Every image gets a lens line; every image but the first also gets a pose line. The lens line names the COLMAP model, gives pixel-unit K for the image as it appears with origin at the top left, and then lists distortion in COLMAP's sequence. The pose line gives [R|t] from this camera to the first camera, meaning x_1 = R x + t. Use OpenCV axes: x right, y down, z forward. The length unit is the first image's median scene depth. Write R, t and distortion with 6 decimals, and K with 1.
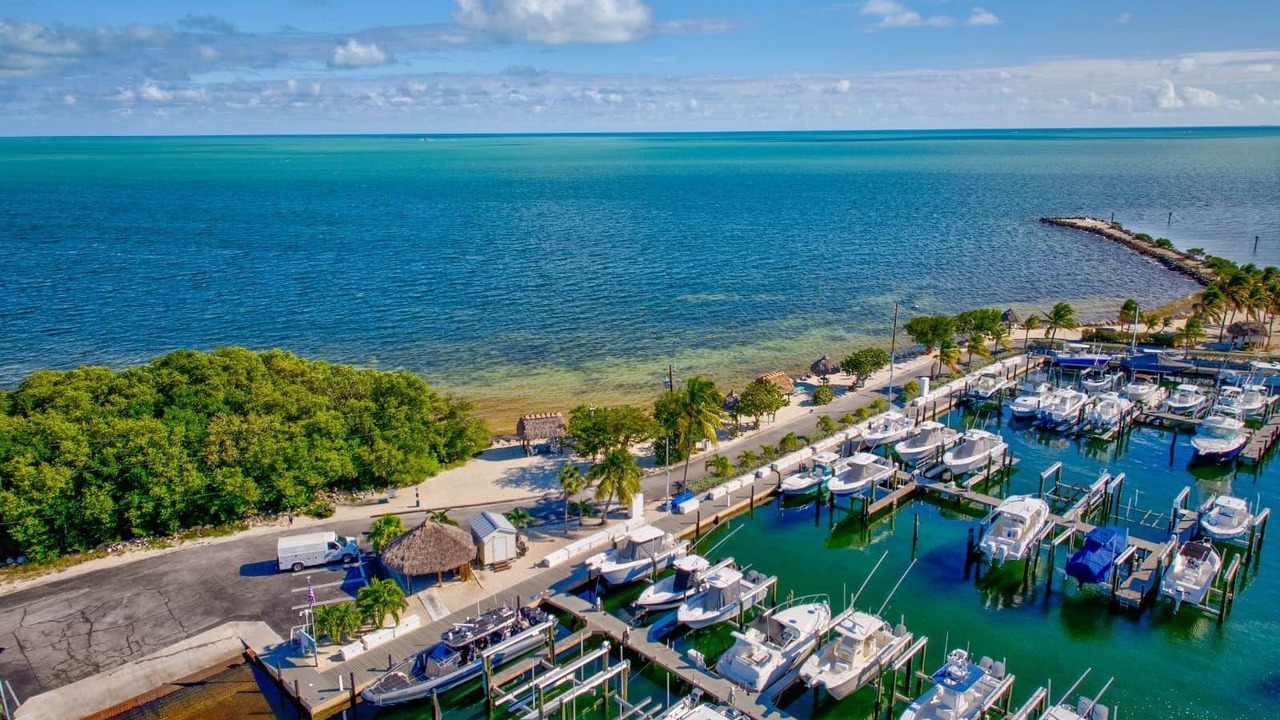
lens RADIAL K [[875.7, 0, 642.4], [0, 875.7, 356.2], [0, 0, 1]] dist [0.007279, -0.012688]
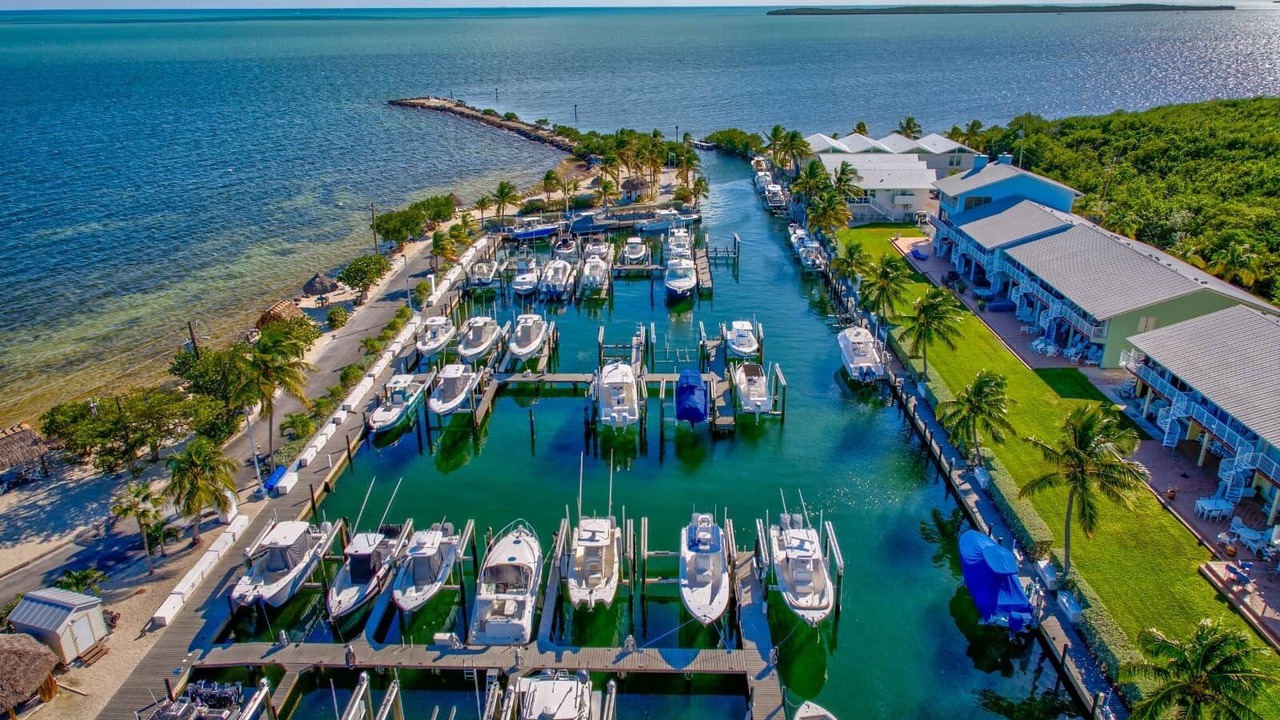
lens RADIAL K [[875.7, 0, 643.1], [0, 875.7, 359.1], [0, 0, 1]] dist [0.007279, -0.012688]
pose [[0.718158, -0.253539, 0.648049, -0.193464], [0.170108, 0.966974, 0.189803, -0.036165], [-0.674769, -0.026070, 0.737569, 0.162284]]
